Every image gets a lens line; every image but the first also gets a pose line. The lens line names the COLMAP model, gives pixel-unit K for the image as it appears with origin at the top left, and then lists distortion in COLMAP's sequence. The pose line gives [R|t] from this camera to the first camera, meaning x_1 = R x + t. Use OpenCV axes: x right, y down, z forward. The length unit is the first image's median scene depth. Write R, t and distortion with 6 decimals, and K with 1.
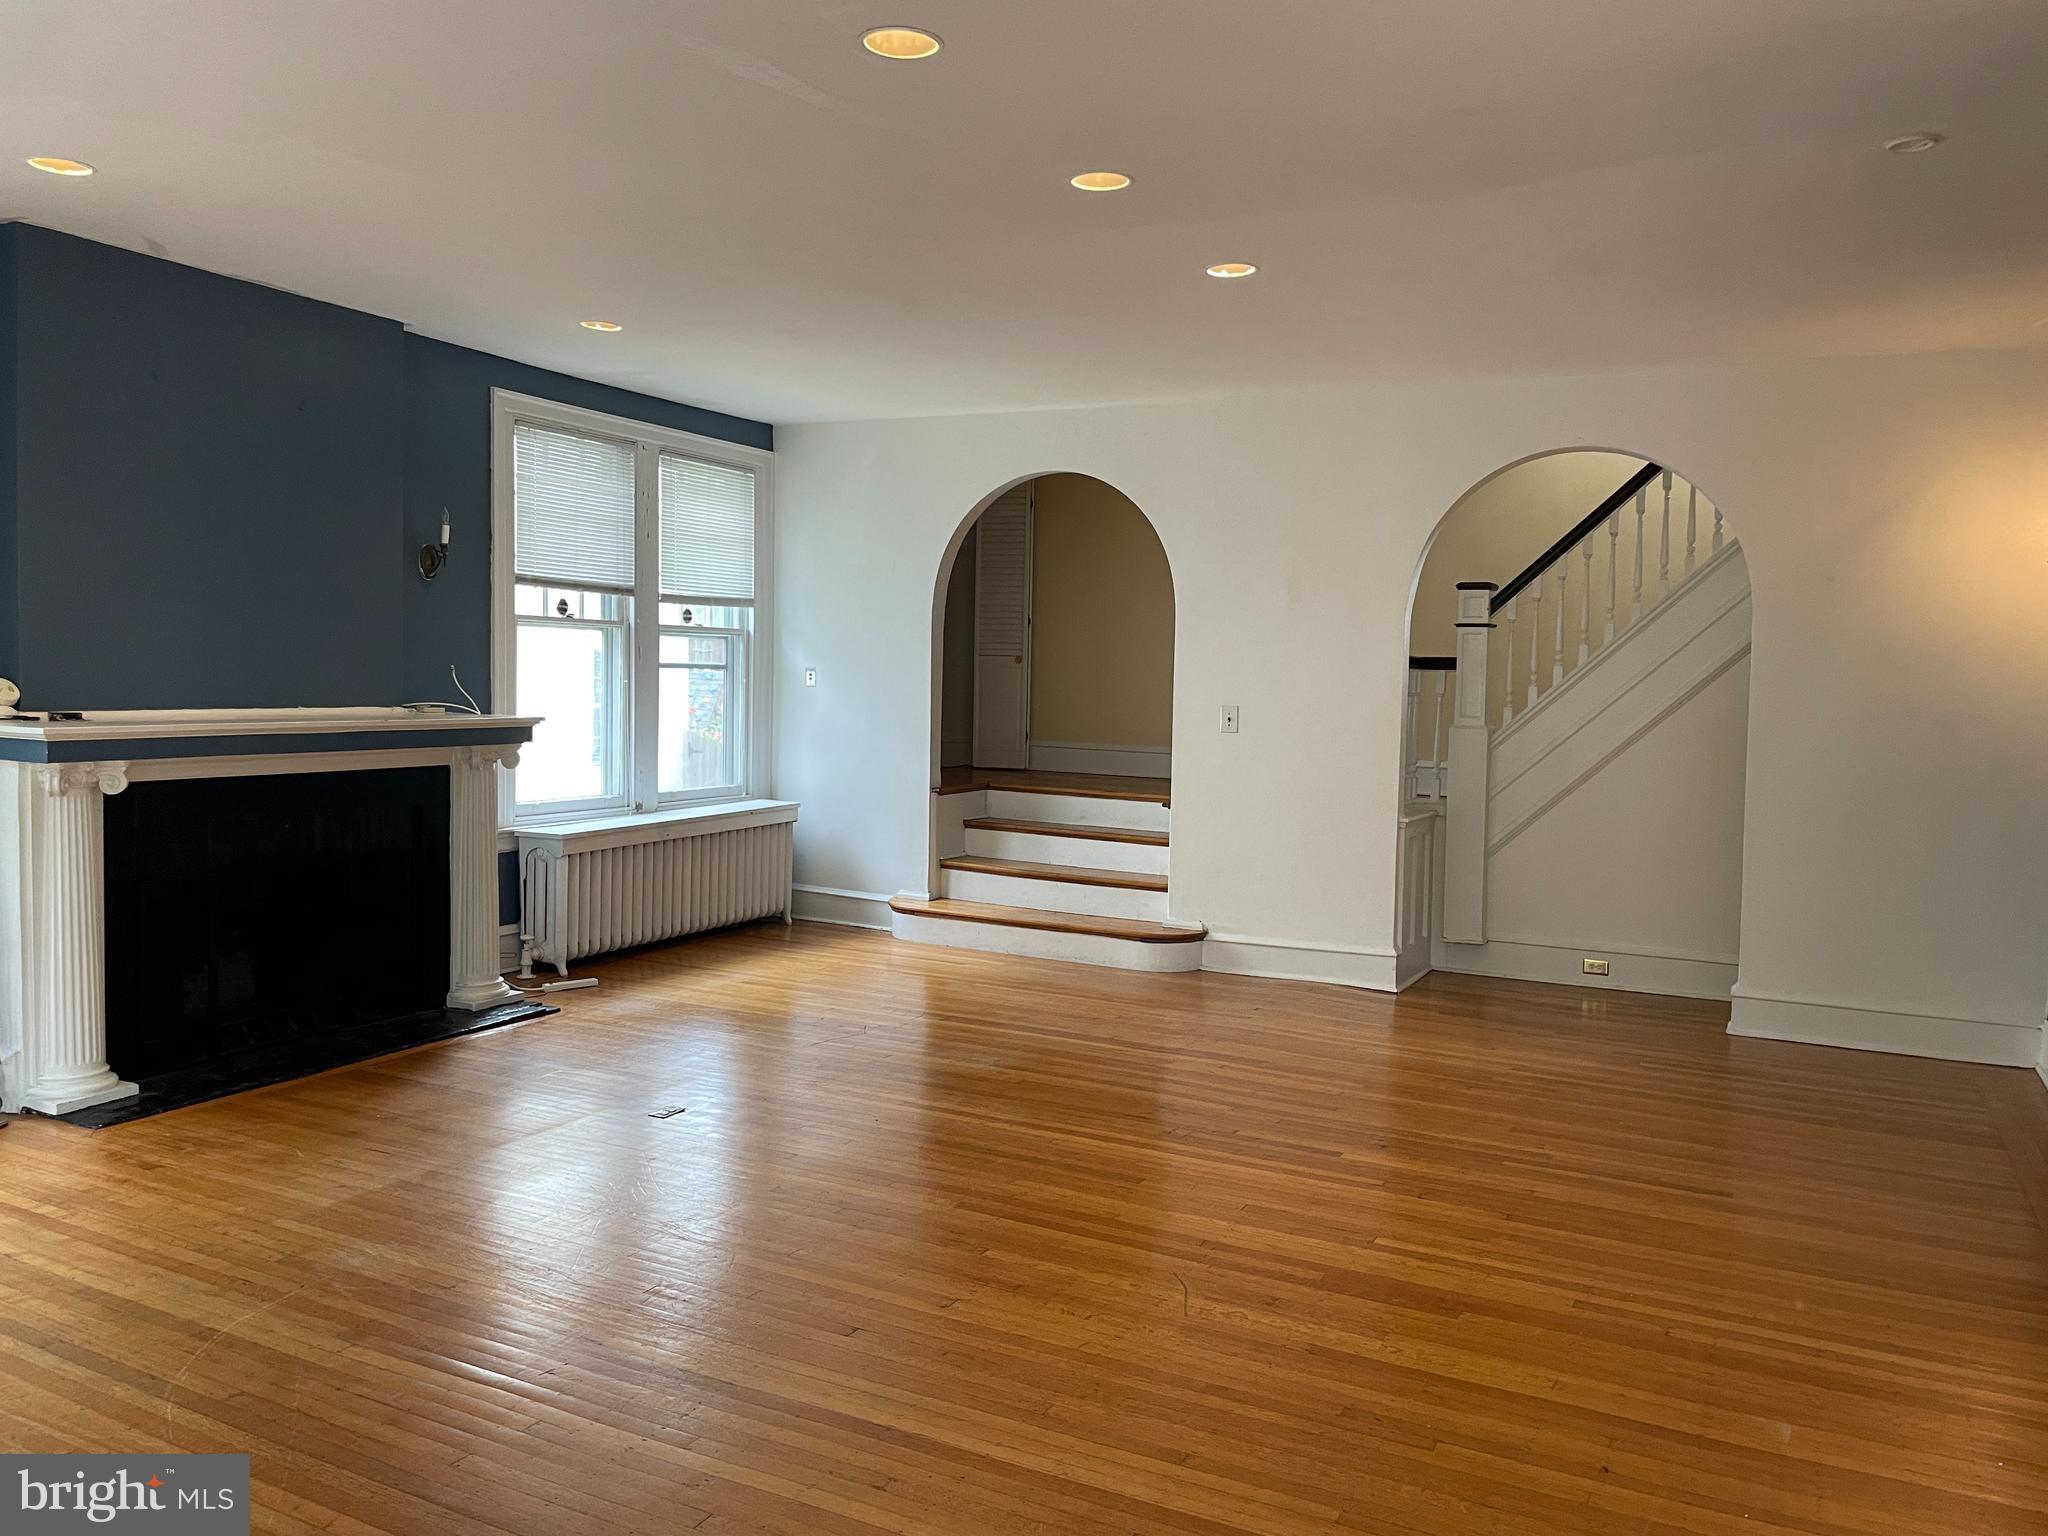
lens RADIAL K [[1548.4, 0, 1033.1], [0, 1548.4, 772.6], [0, 0, 1]] dist [0.090803, -0.124115]
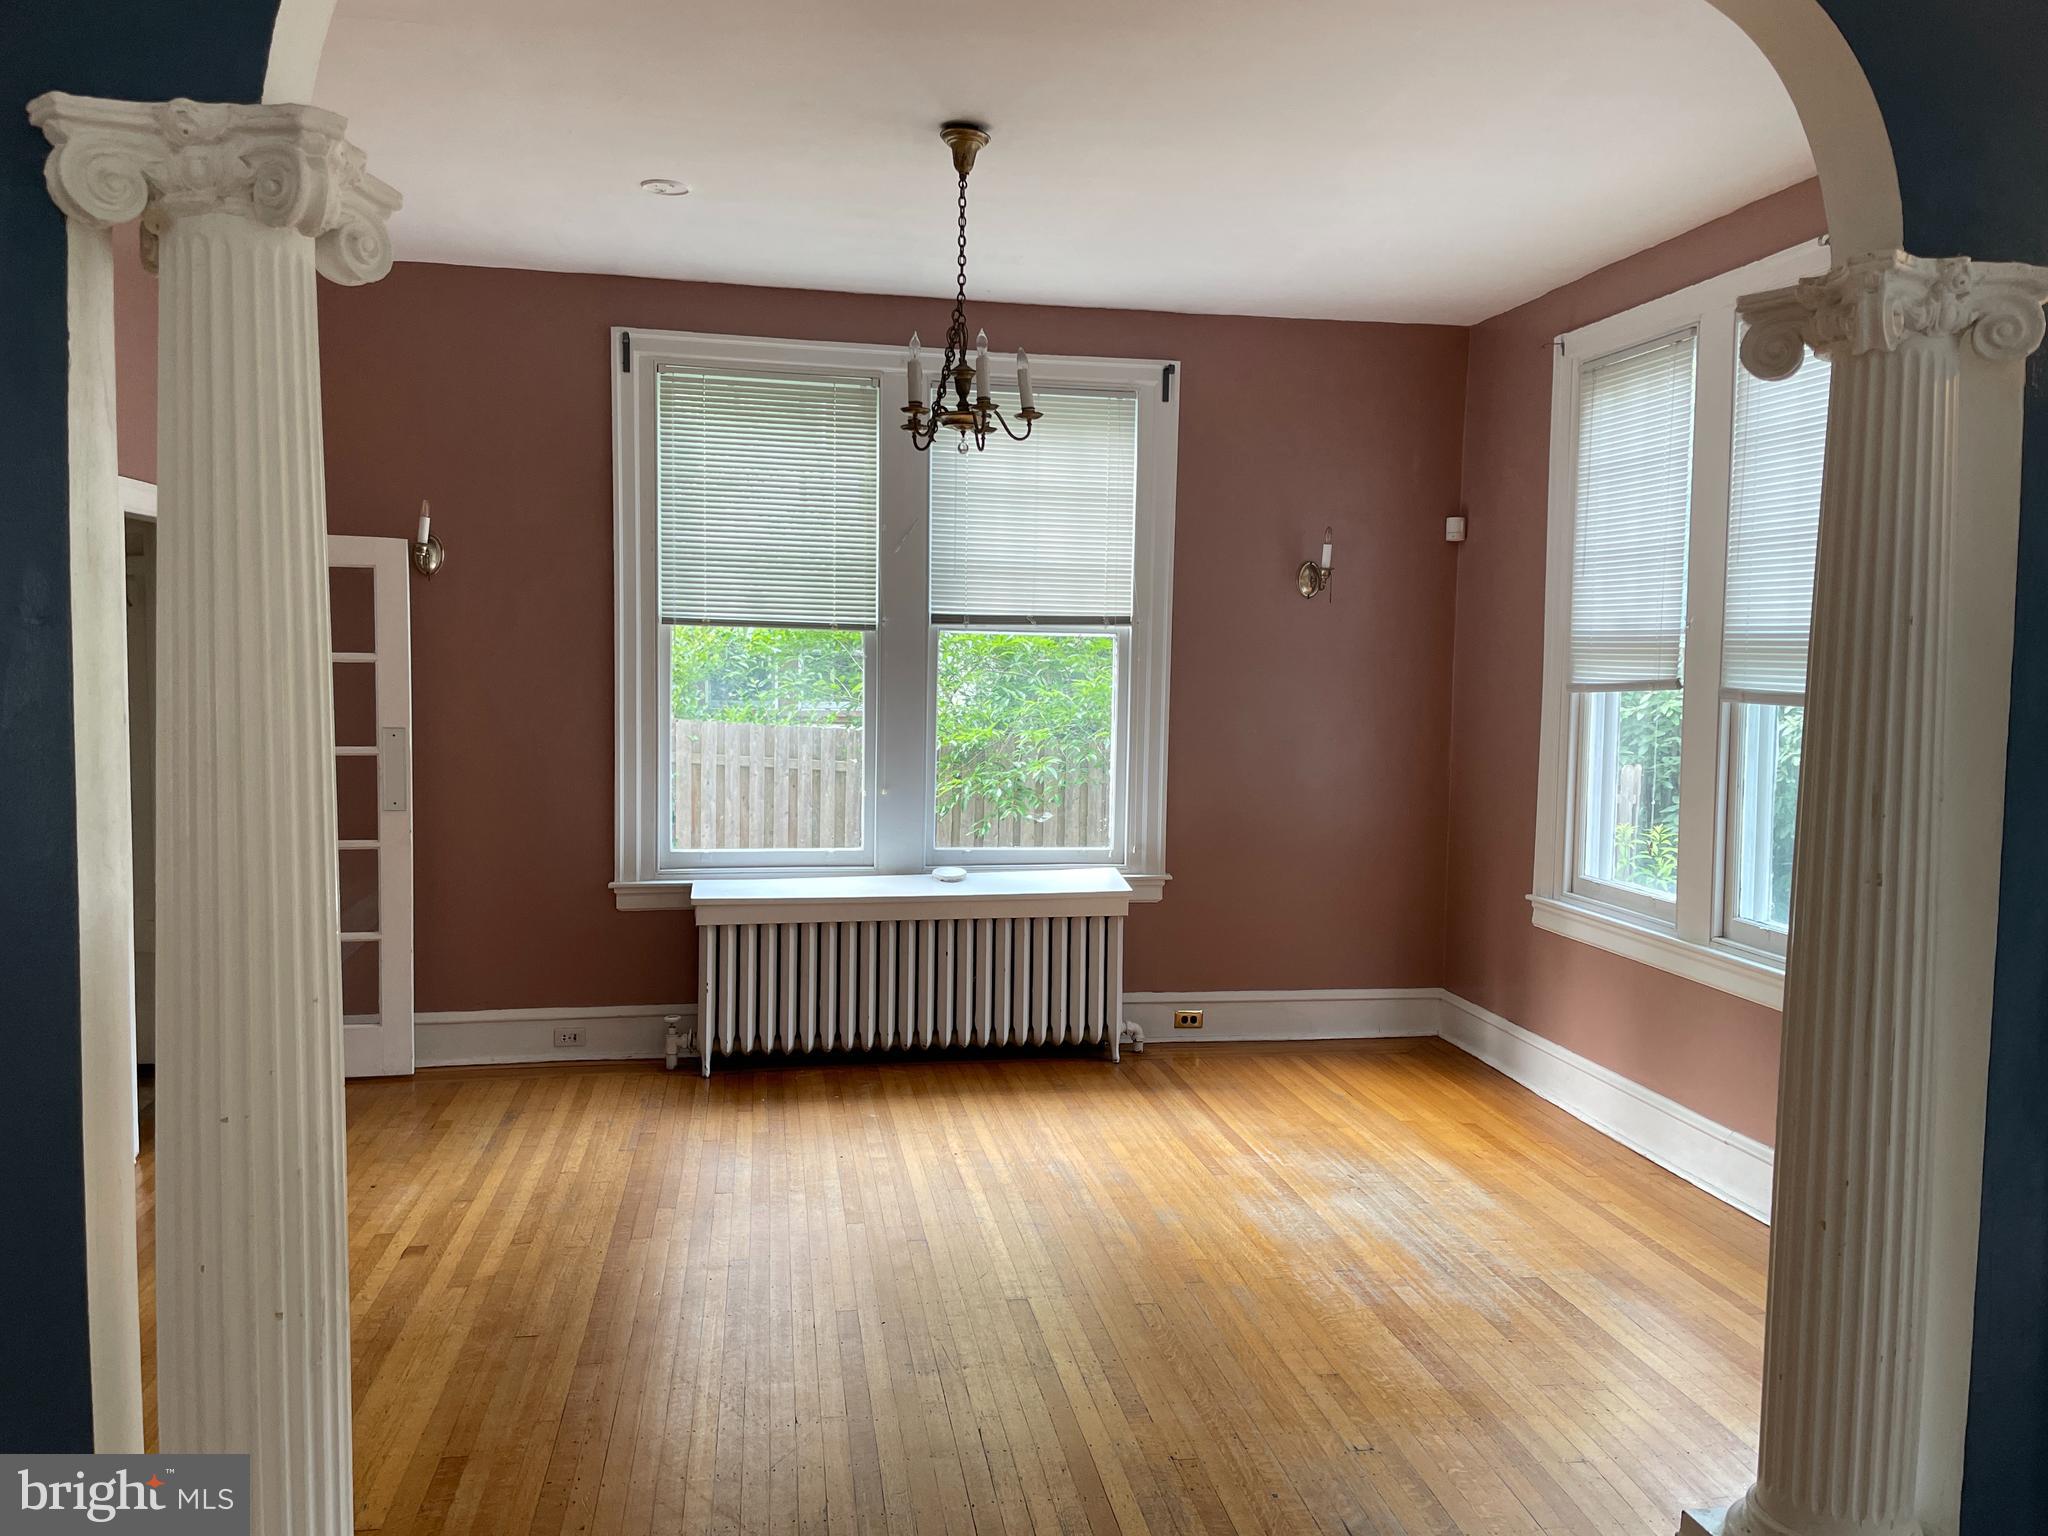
lens RADIAL K [[1548.4, 0, 1033.1], [0, 1548.4, 772.6], [0, 0, 1]] dist [0.090803, -0.124115]
pose [[0.617931, 0.046330, -0.784866, 0.400906], [-0.054025, 0.998405, 0.016401, -0.043577], [0.784374, 0.032268, 0.619448, 0.653120]]
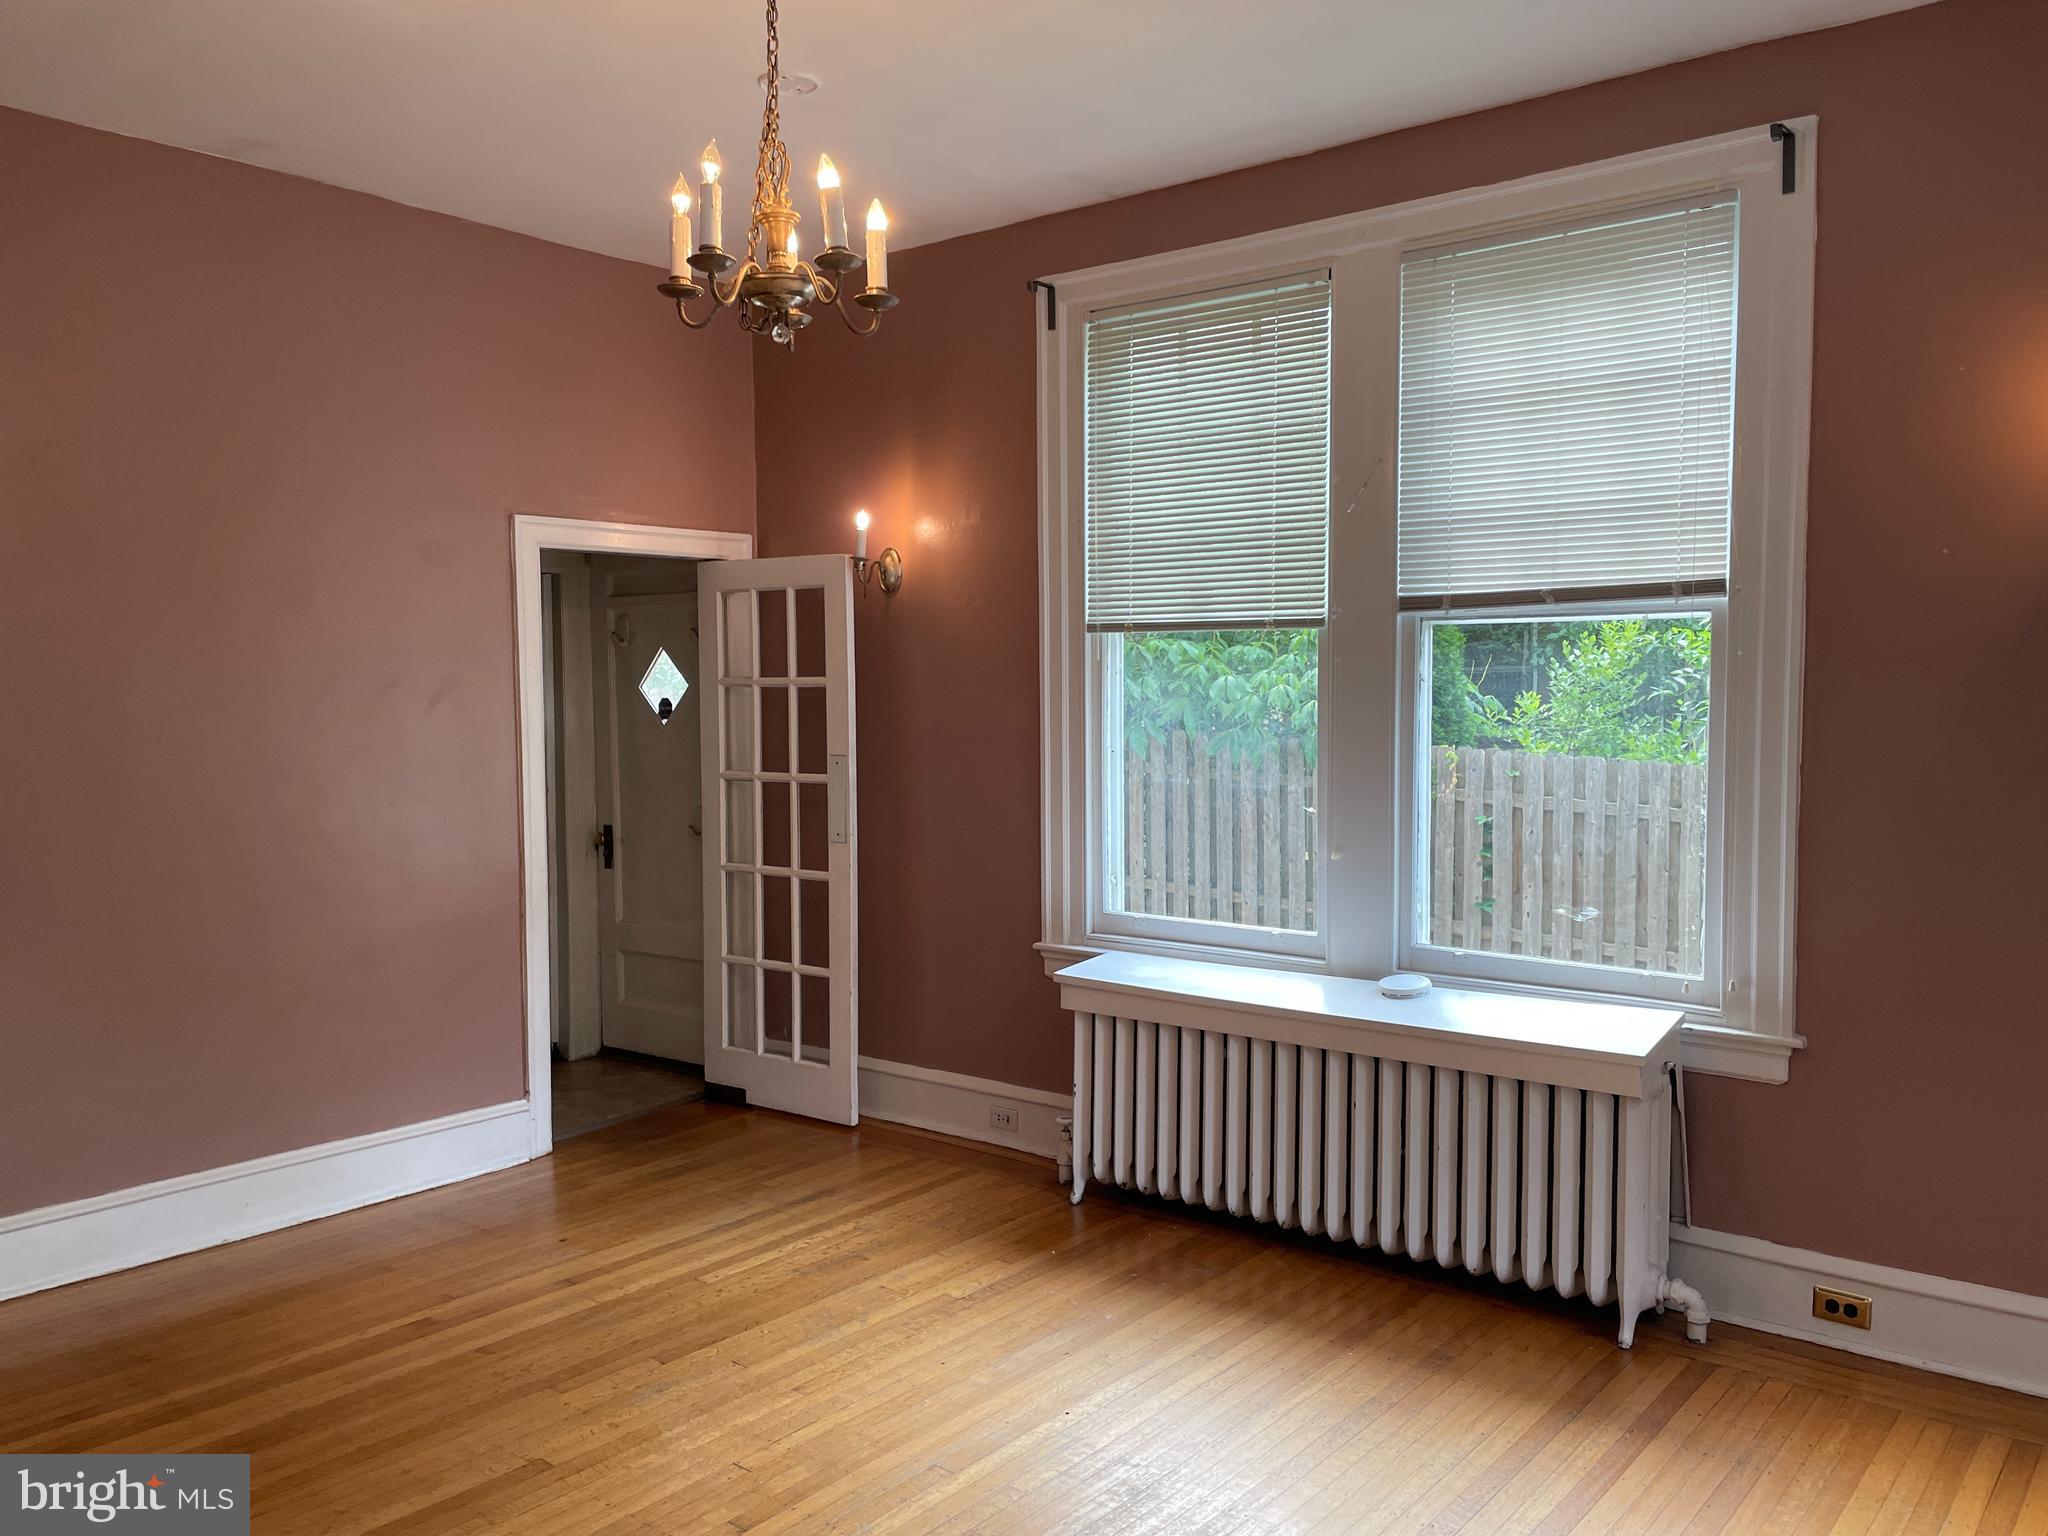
lens RADIAL K [[1548.4, 0, 1033.1], [0, 1548.4, 772.6], [0, 0, 1]] dist [0.090803, -0.124115]
pose [[-0.191166, 0.037083, -0.980857, 0.296538], [-0.060217, 0.996961, 0.049428, -0.067610], [0.979709, 0.068514, -0.188352, 1.087487]]
